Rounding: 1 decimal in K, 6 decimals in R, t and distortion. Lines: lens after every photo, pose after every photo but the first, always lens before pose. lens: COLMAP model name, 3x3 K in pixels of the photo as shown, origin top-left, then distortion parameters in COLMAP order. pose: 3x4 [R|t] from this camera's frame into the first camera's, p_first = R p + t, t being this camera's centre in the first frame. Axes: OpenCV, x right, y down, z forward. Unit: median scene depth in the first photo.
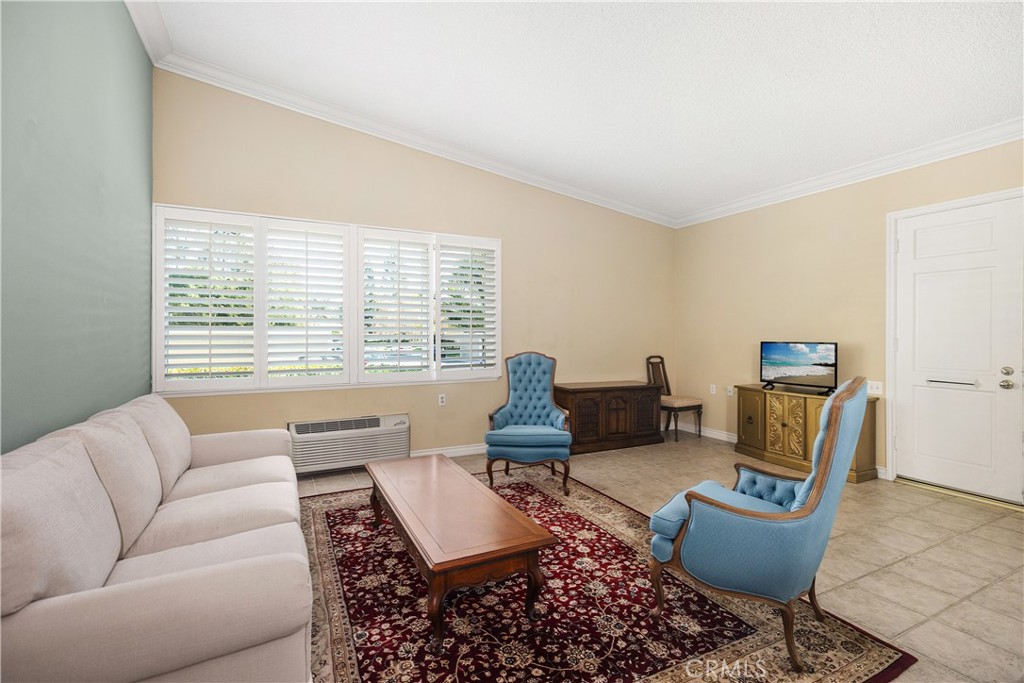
lens RADIAL K [[454.8, 0, 512.0], [0, 454.8, 341.5], [0, 0, 1]] dist [0.004220, 0.000345]
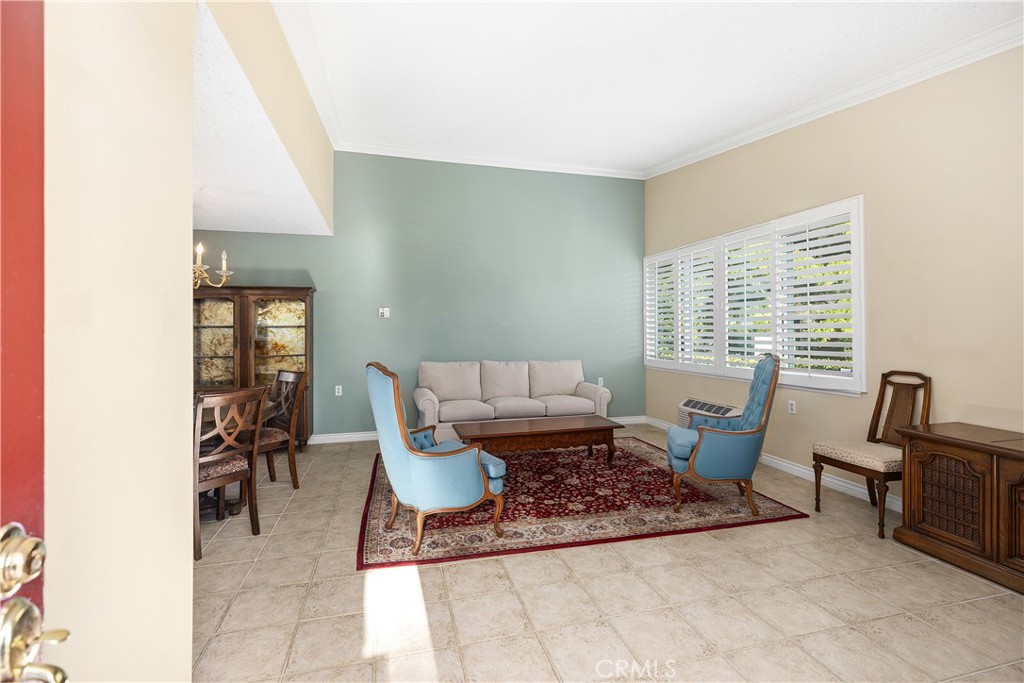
lens RADIAL K [[464.5, 0, 512.7], [0, 464.5, 328.8], [0, 0, 1]] dist [0.003393, 0.000073]
pose [[-0.202647, -0.007350, -0.979224, 1.484631], [-0.012622, 0.999908, -0.004893, -0.015986], [0.979170, 0.011368, -0.202721, 1.191122]]
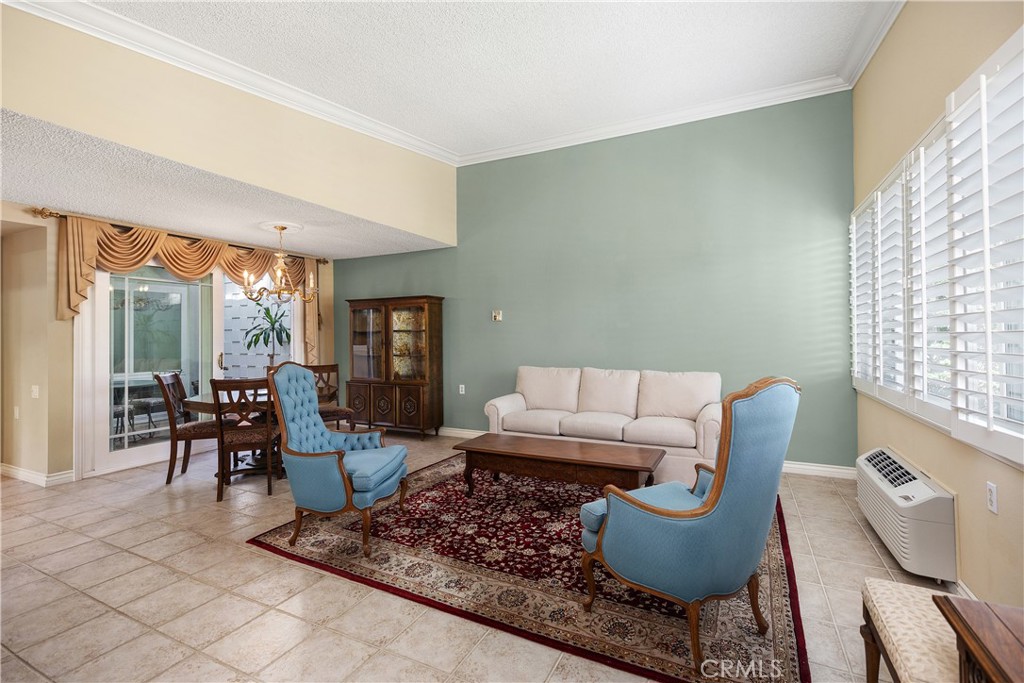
lens RADIAL K [[464.5, 0, 506.2], [0, 464.5, 337.2], [0, 0, 1]] dist [0.000800, 0.000109]
pose [[-0.806568, 0.006741, -0.591103, 0.762037], [-0.003367, 0.999866, 0.015997, -0.028181], [0.591132, 0.014893, -0.806437, 1.943292]]
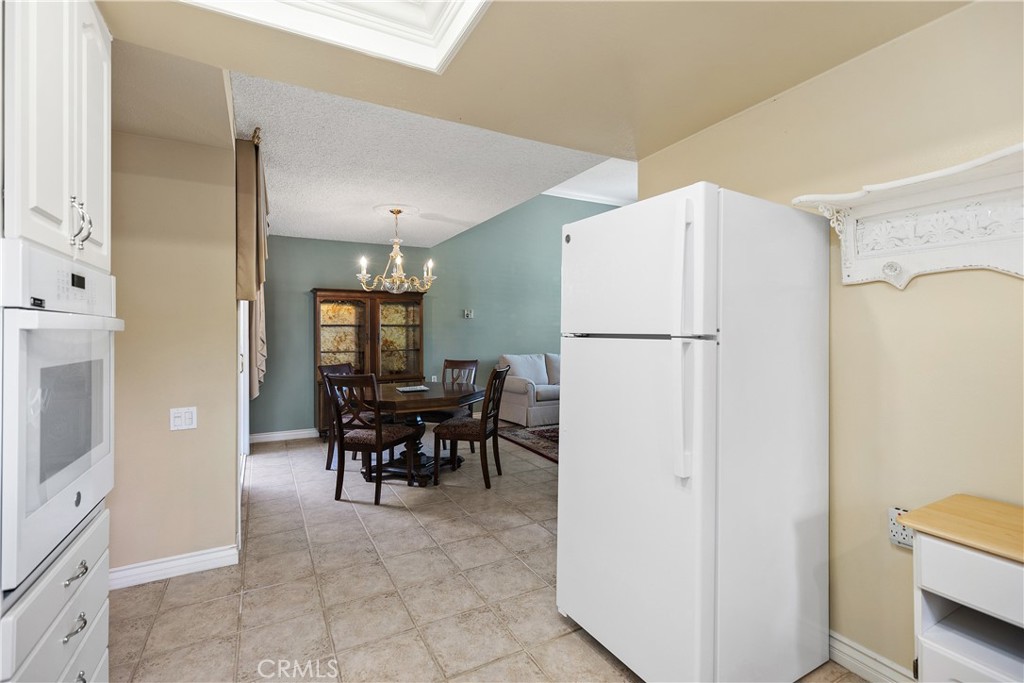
lens RADIAL K [[461.7, 0, 508.8], [0, 461.7, 331.4], [0, 0, 1]] dist [0.002982, -0.000006]
pose [[0.021710, -0.000251, -0.999764, 2.054262], [-0.011640, 0.999932, -0.000504, 0.000609], [0.999697, 0.011649, 0.021705, 0.355310]]
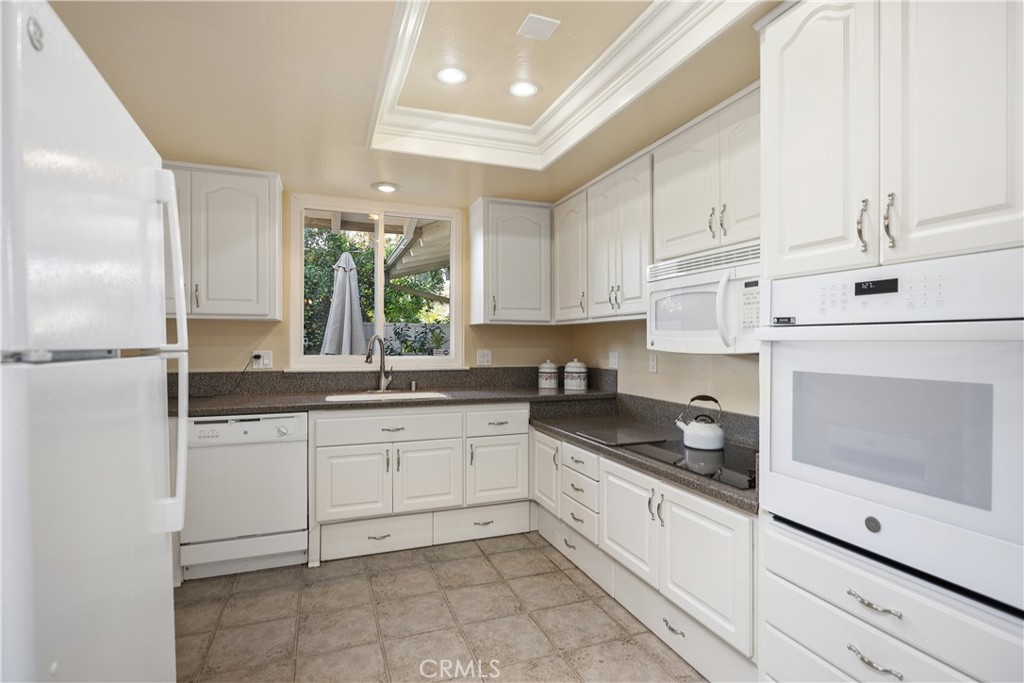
lens RADIAL K [[507.2, 0, 512.3], [0, 507.2, 348.2], [0, 0, 1]] dist [0.001076, 0.000180]
pose [[0.115364, -0.013934, 0.993226, 1.084922], [0.016971, 0.999783, 0.012054, -0.000102], [-0.993178, 0.015465, 0.115575, 0.212131]]
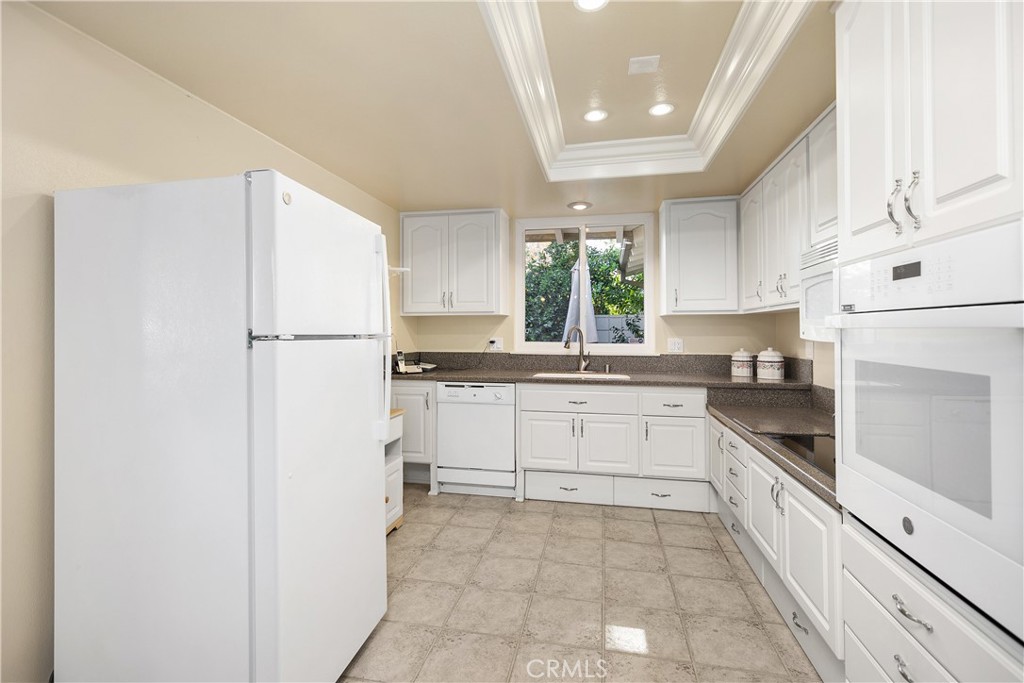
lens RADIAL K [[463.9, 0, 490.0], [0, 463.9, 327.3], [0, 0, 1]] dist [0.003407, 0.000523]
pose [[0.655407, 0.004267, 0.755264, 1.048183], [0.015209, 0.999707, -0.018846, 0.005641], [-0.755123, 0.023839, 0.655150, -0.055033]]
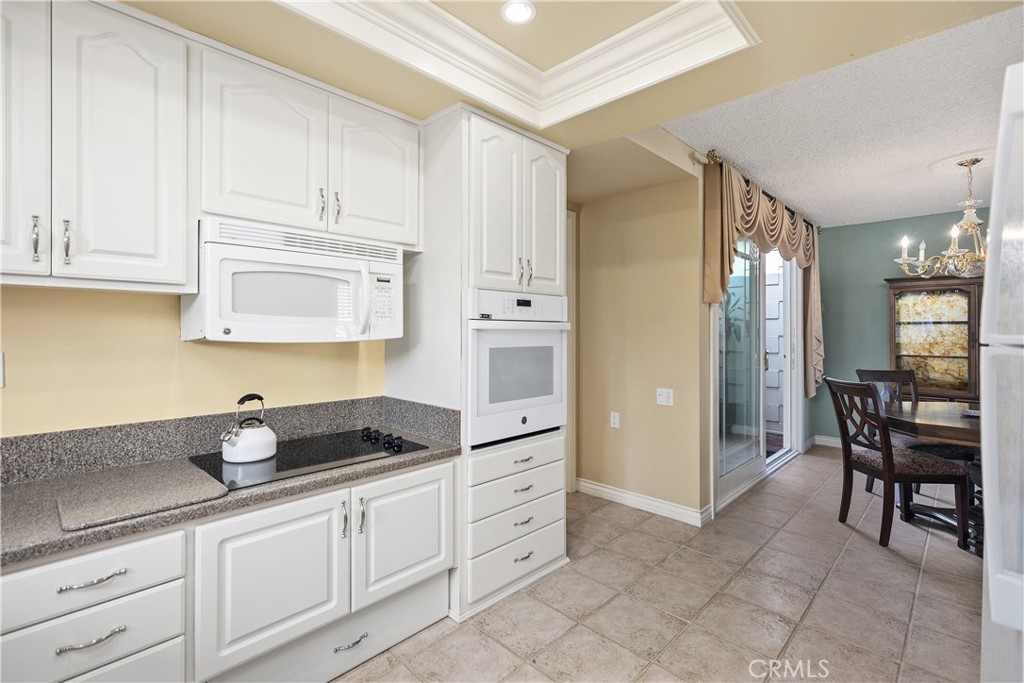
lens RADIAL K [[461.7, 0, 508.8], [0, 461.7, 331.4], [0, 0, 1]] dist [0.002982, -0.000006]
pose [[-0.950137, -0.000547, -0.311832, 1.877892], [-0.005532, 0.999871, 0.015103, -0.004742], [0.311783, 0.016075, -0.950017, 0.742030]]
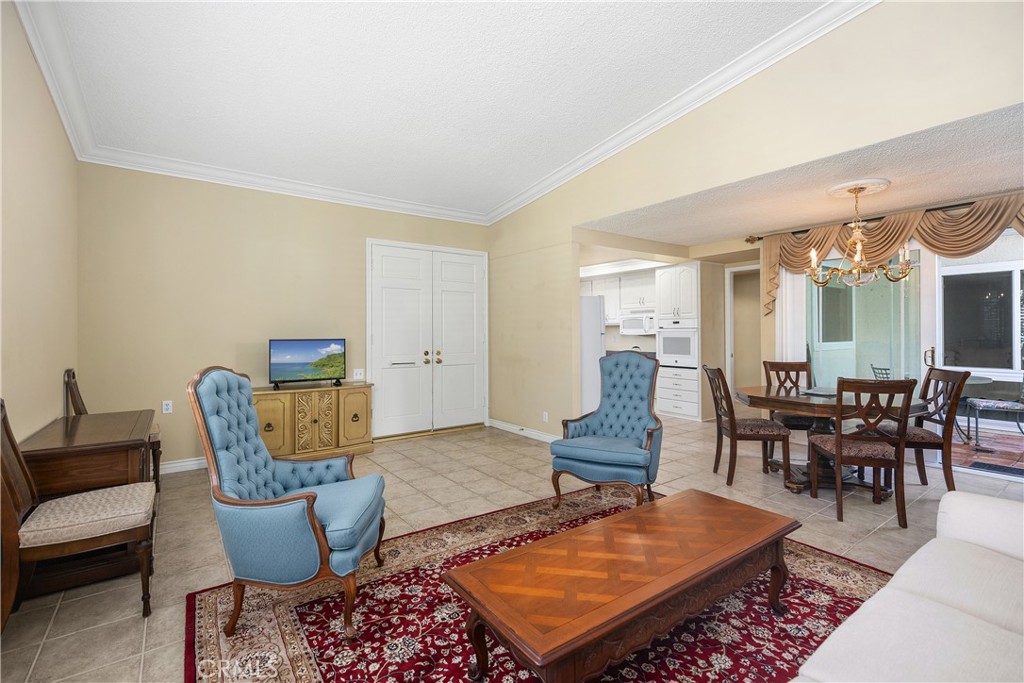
lens RADIAL K [[461.7, 0, 508.8], [0, 461.7, 331.4], [0, 0, 1]] dist [0.002982, -0.000006]
pose [[-0.151978, 0.004394, 0.988374, -0.816951], [0.019627, 0.999806, -0.001427, -0.010097], [-0.988189, 0.019182, -0.152034, 1.249871]]
